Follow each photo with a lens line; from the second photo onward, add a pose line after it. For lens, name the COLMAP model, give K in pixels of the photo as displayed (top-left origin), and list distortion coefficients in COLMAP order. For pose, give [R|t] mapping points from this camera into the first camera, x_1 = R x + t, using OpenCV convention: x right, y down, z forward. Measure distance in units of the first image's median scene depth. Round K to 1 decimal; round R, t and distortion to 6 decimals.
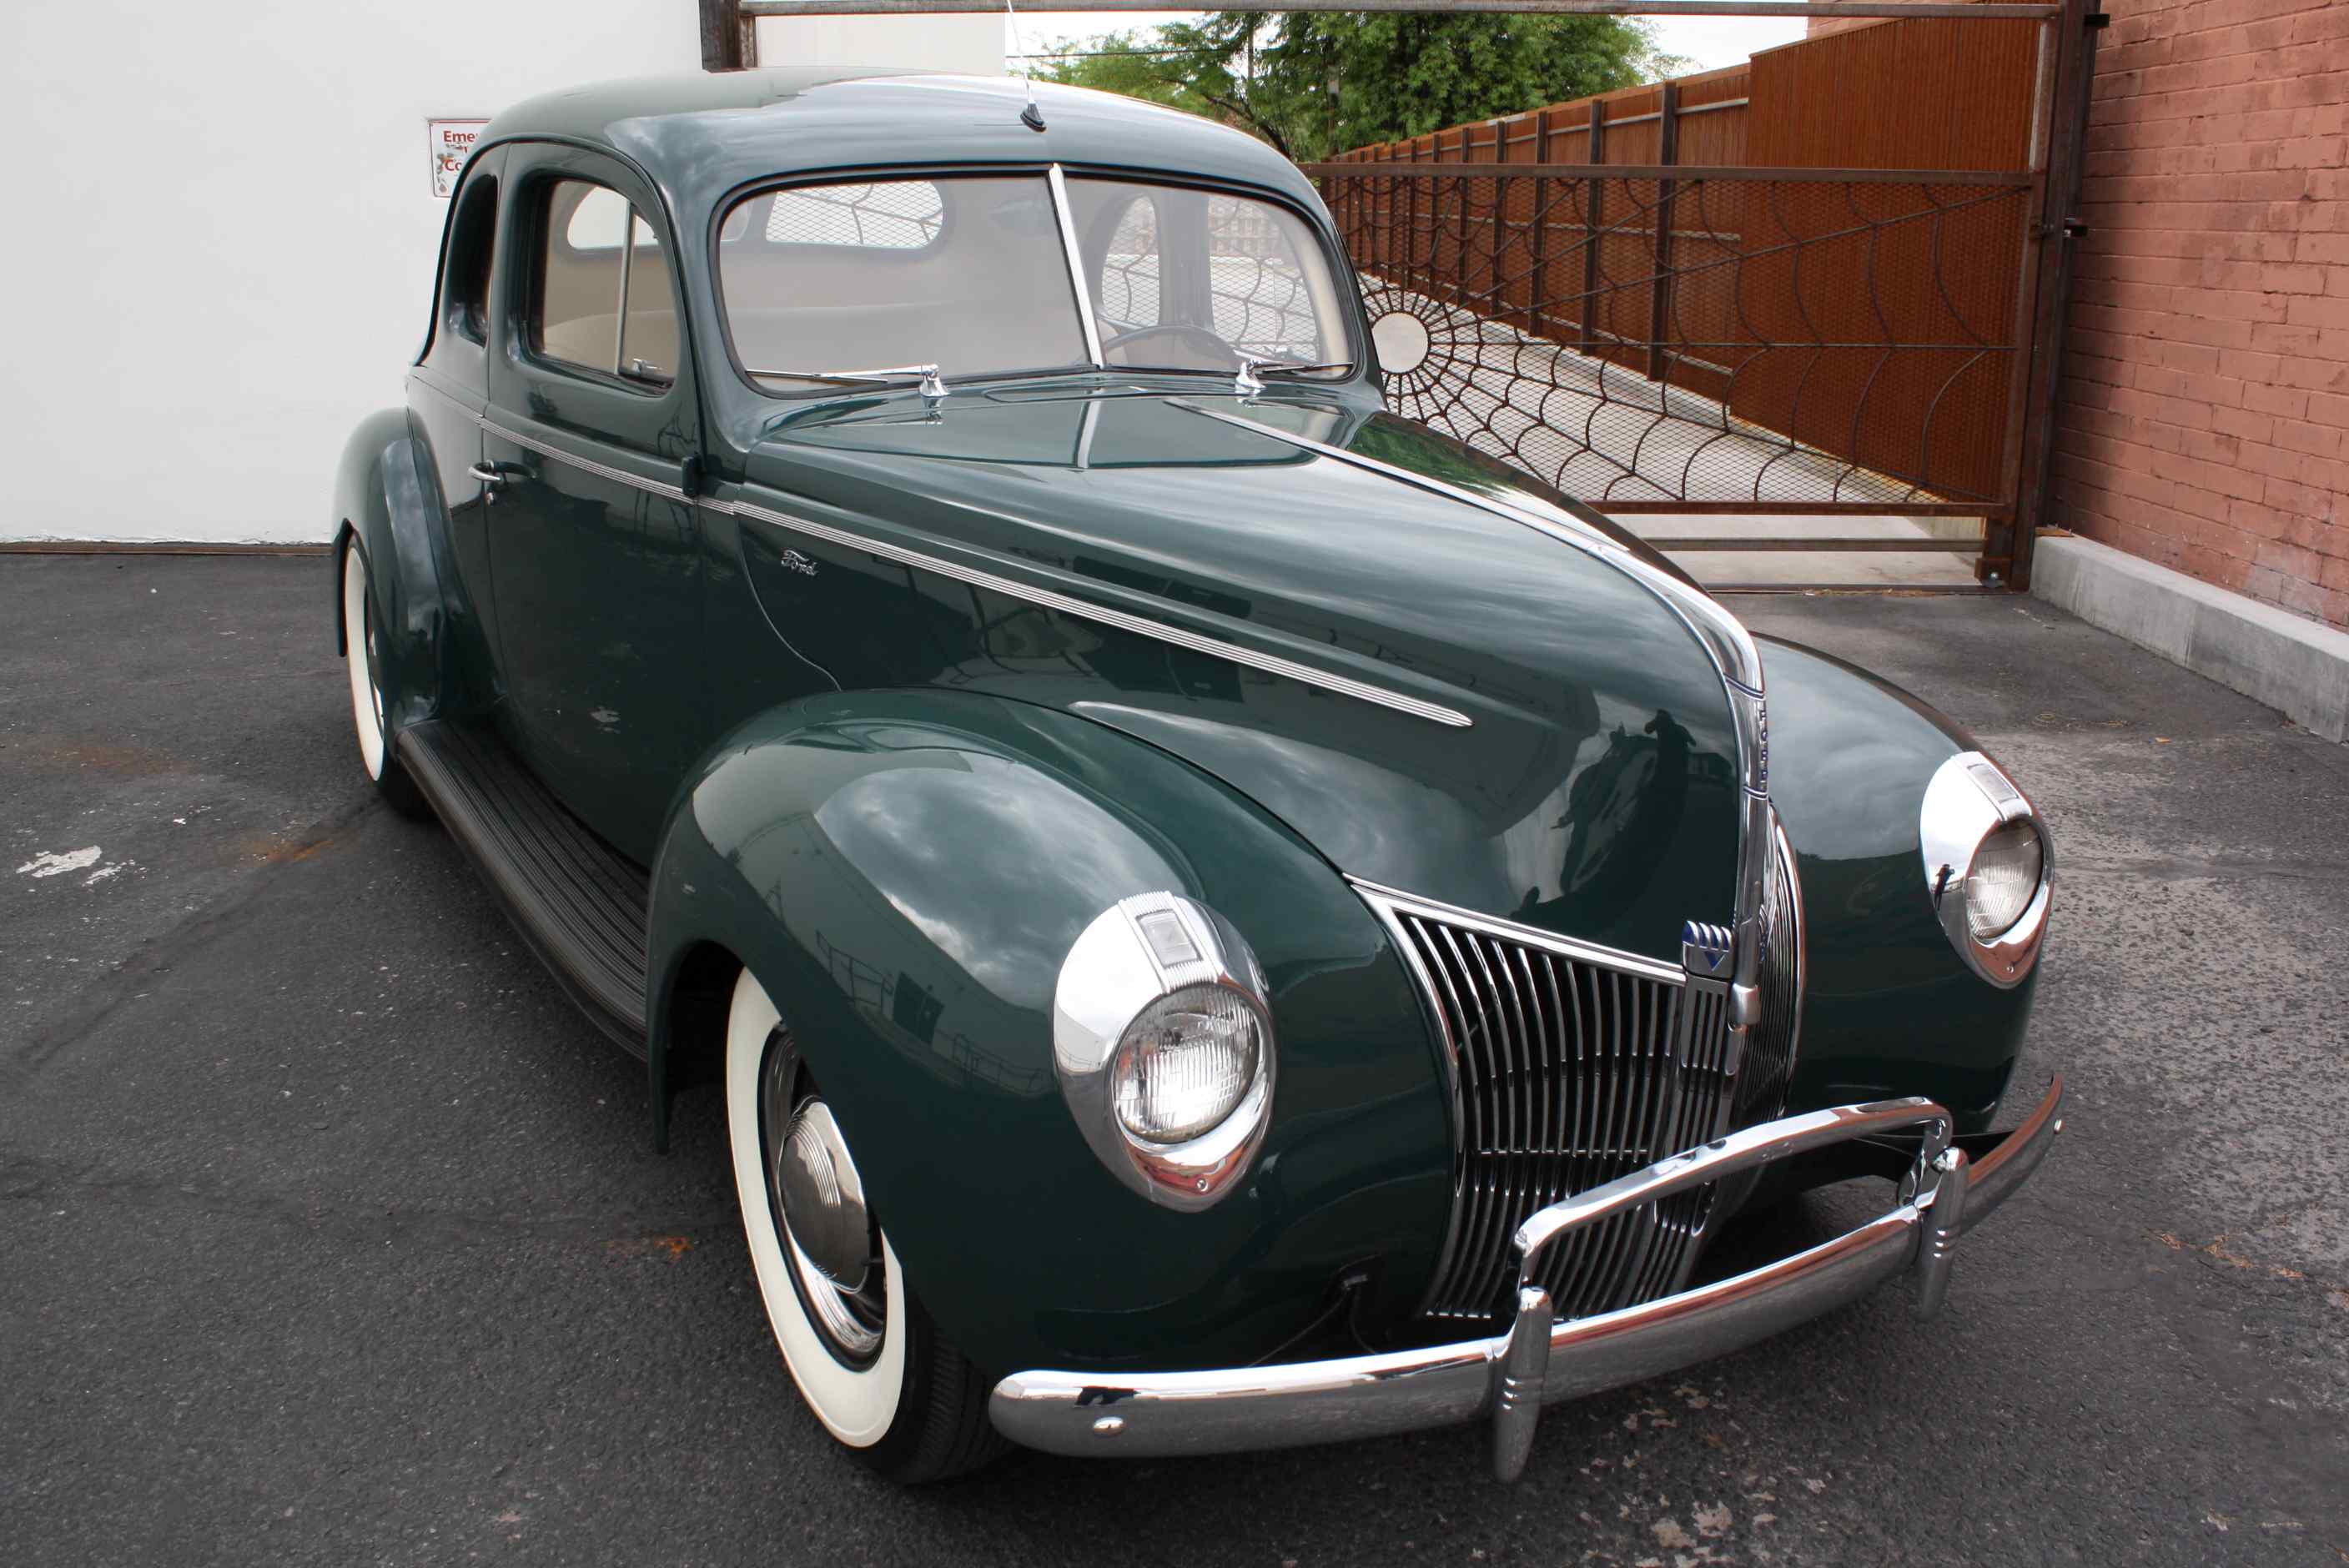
lens RADIAL K [[1984.6, 0, 1205.3], [0, 1984.6, 783.7], [0, 0, 1]] dist [-0.168969, 0.151238]
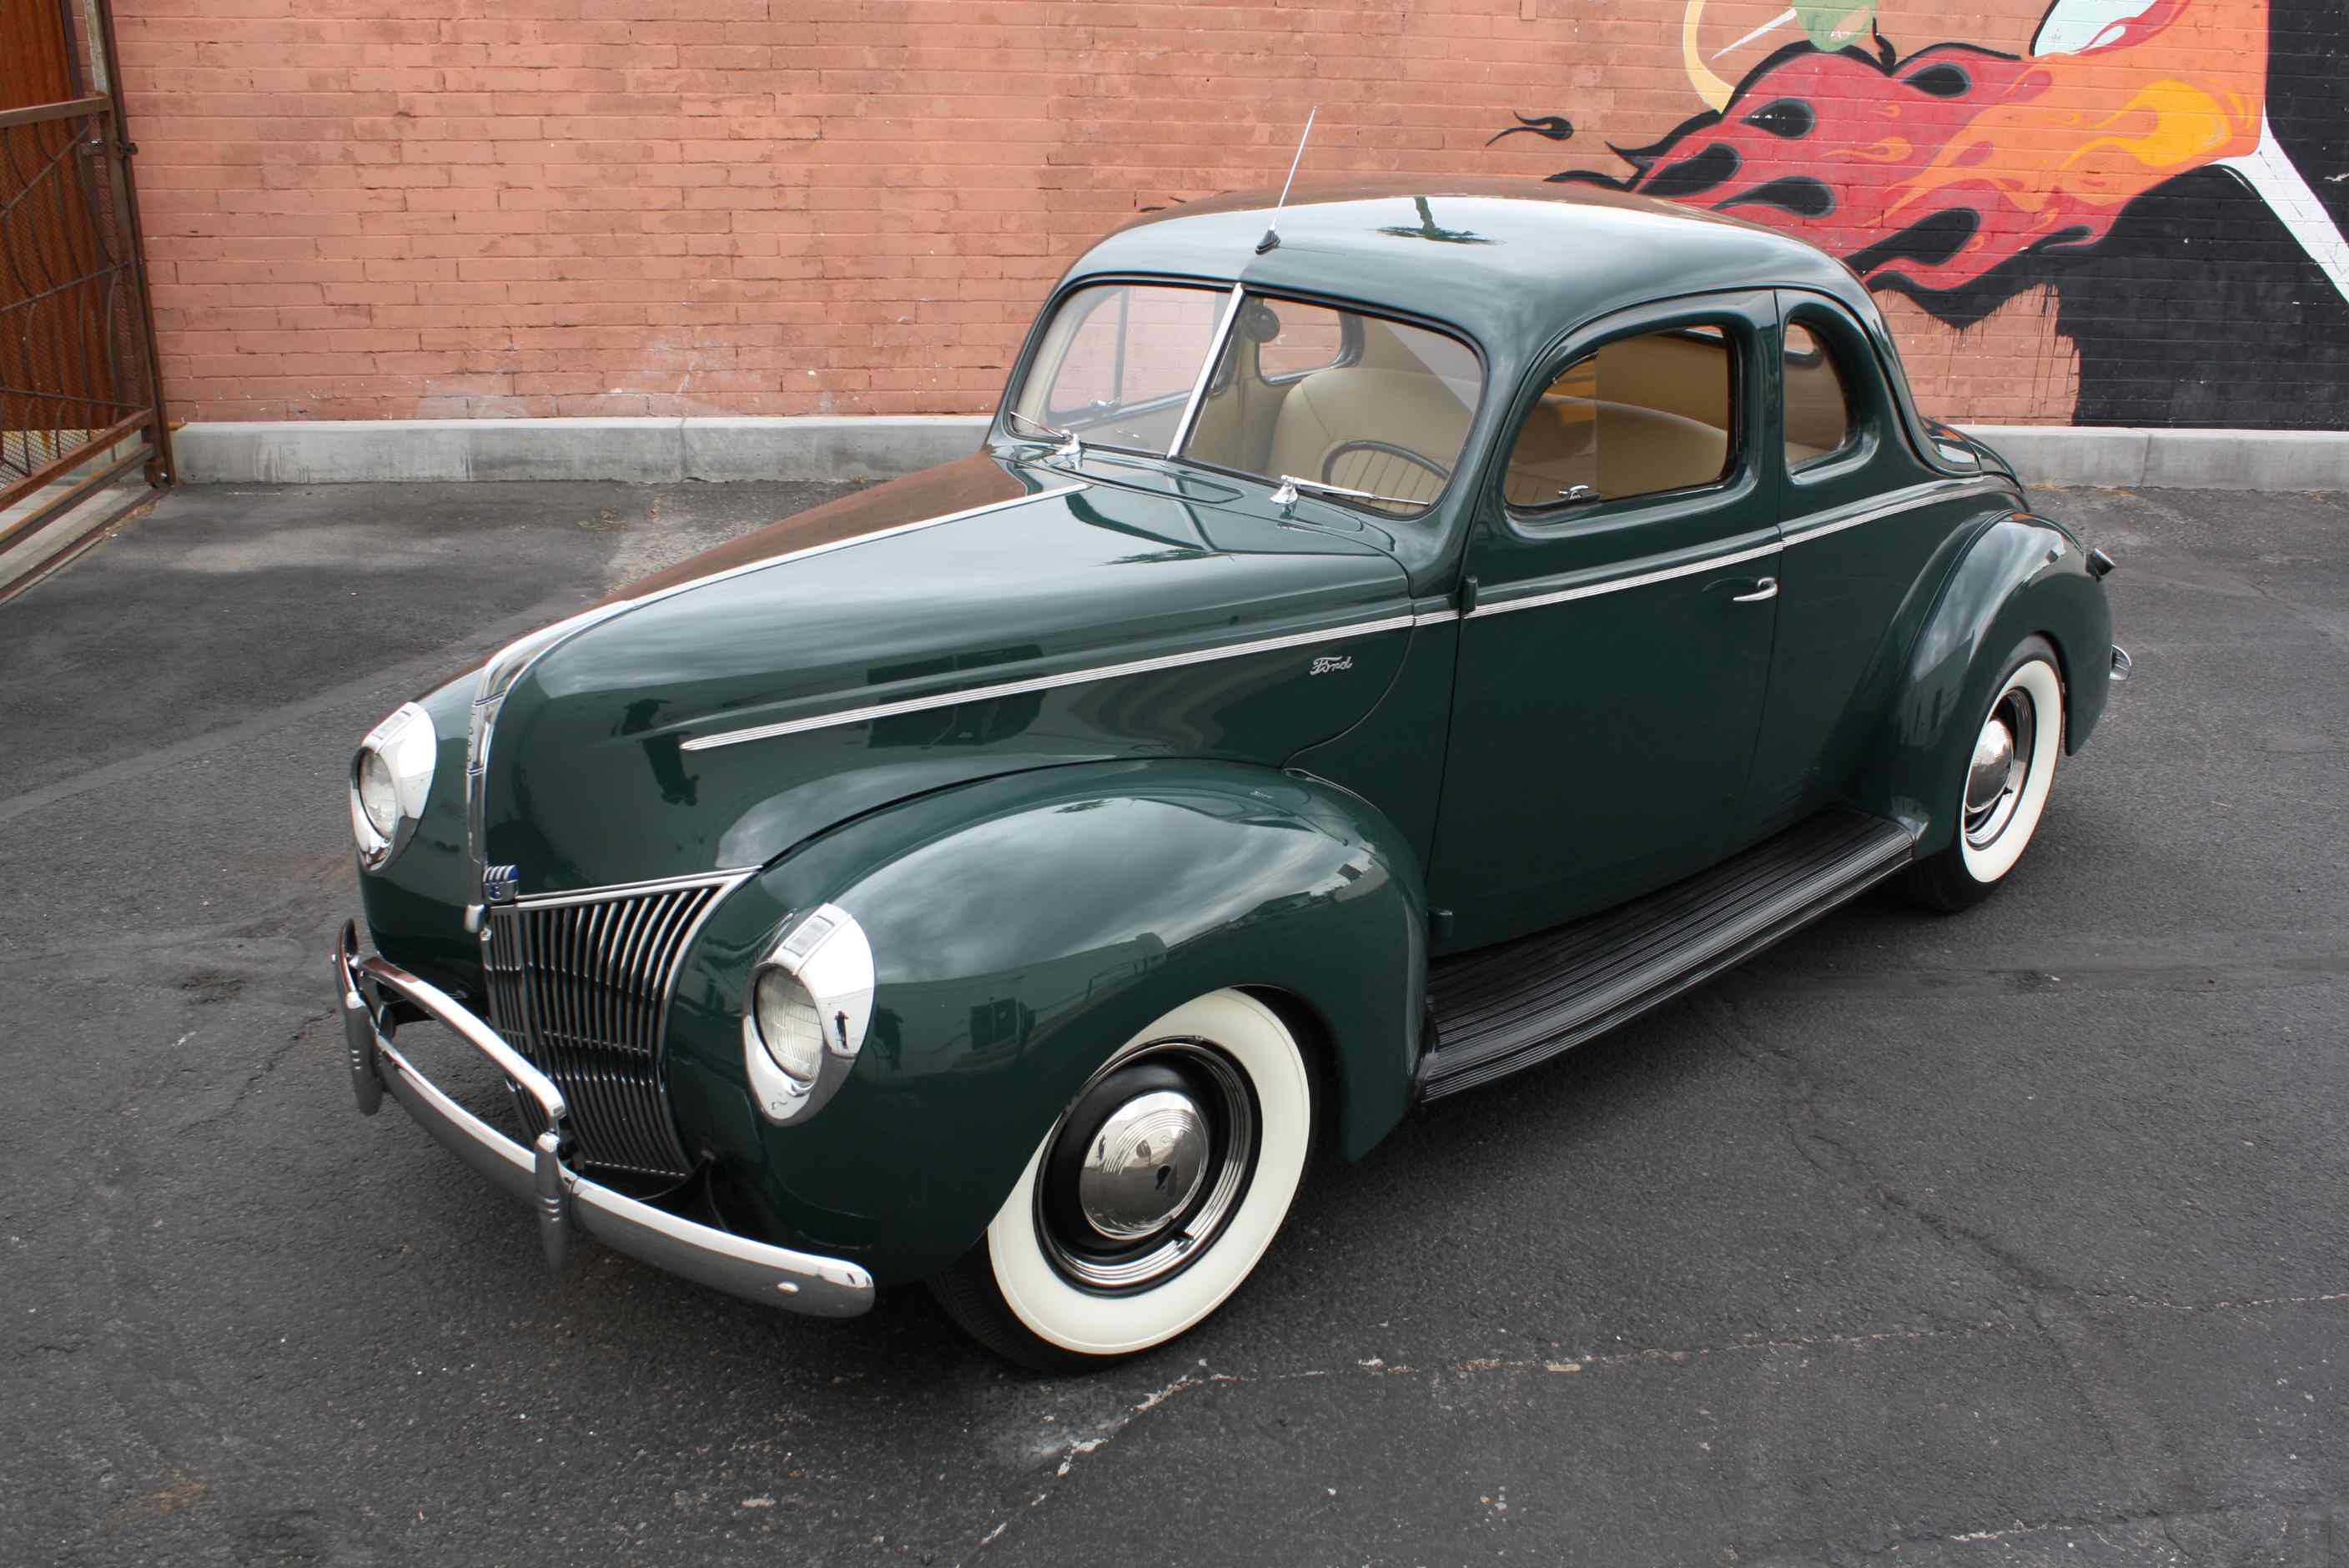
lens RADIAL K [[2122.6, 0, 1200.6], [0, 2122.6, 782.9], [0, 0, 1]] dist [-0.160940, 0.158974]
pose [[-0.120511, -0.354990, 0.927070, -1.017872], [0.250054, 0.892909, 0.374414, -0.309431], [-0.960703, 0.276939, -0.018838, 0.667019]]
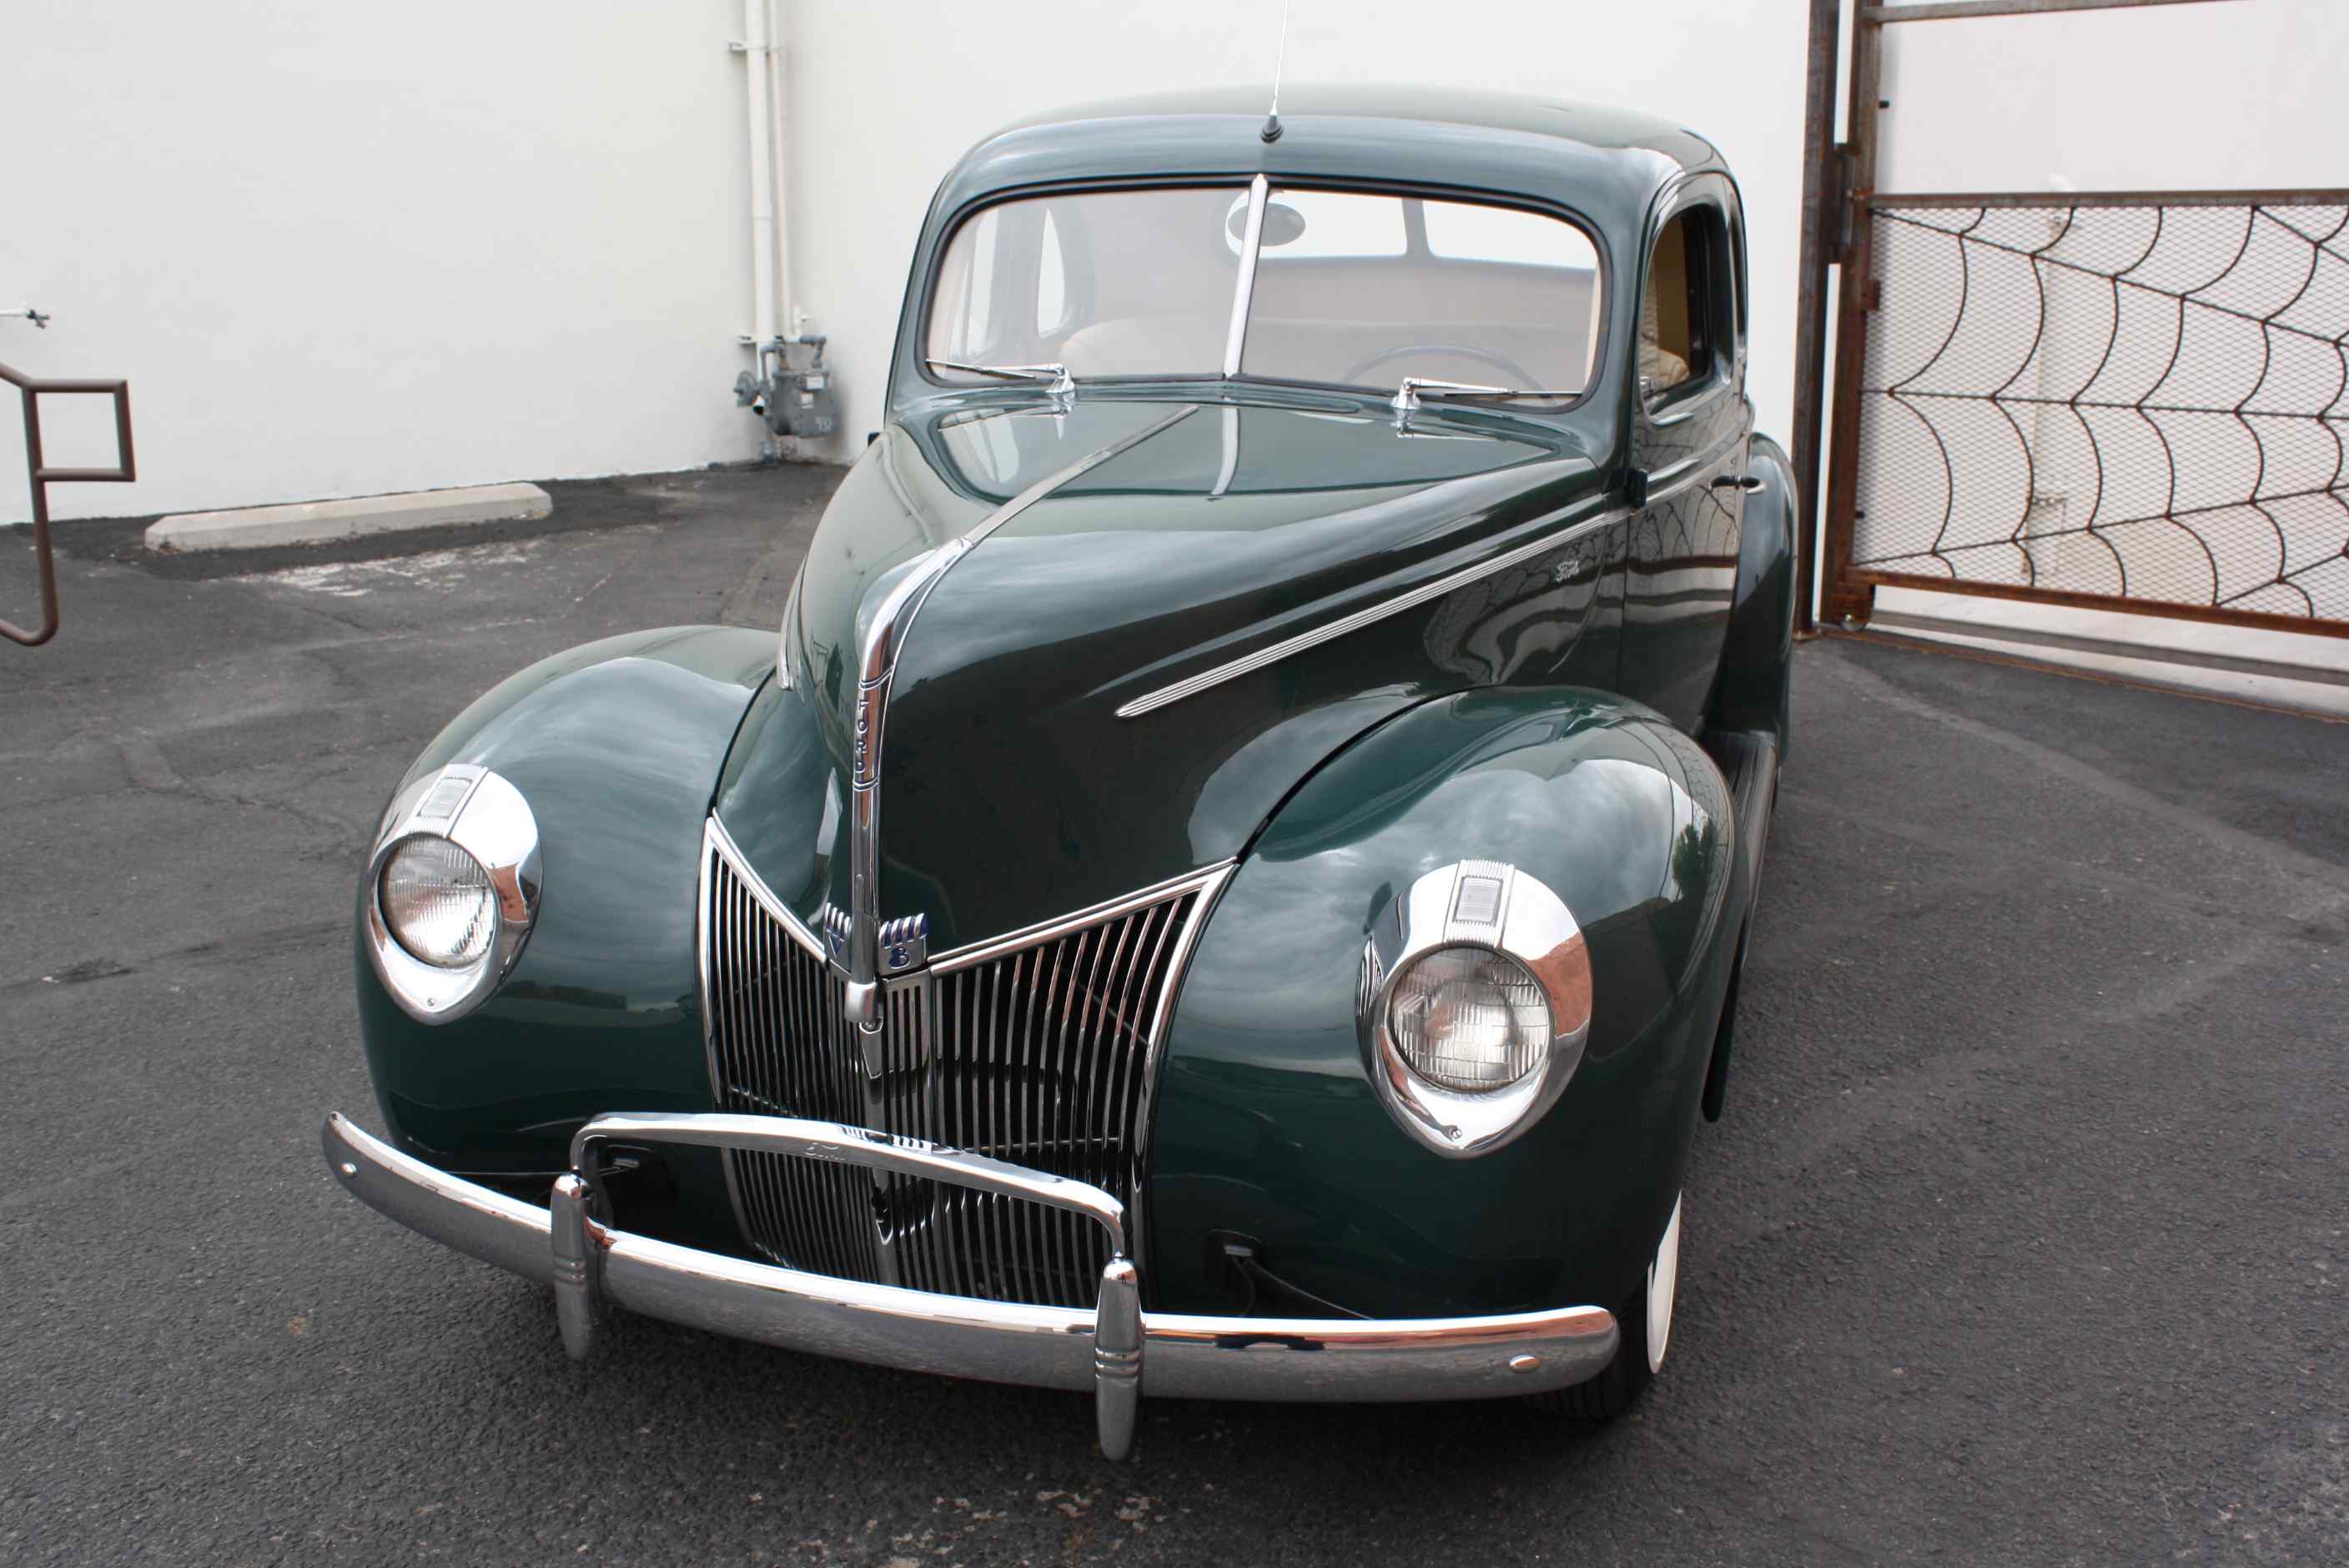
lens RADIAL K [[2269.2, 0, 1207.6], [0, 2269.2, 766.4], [0, 0, 1]] dist [-0.153065, 0.166279]
pose [[-0.577675, -0.241215, 0.779812, -0.854770], [0.204619, 0.882044, 0.424417, -0.318617], [-0.790204, 0.404740, -0.460178, 0.954357]]
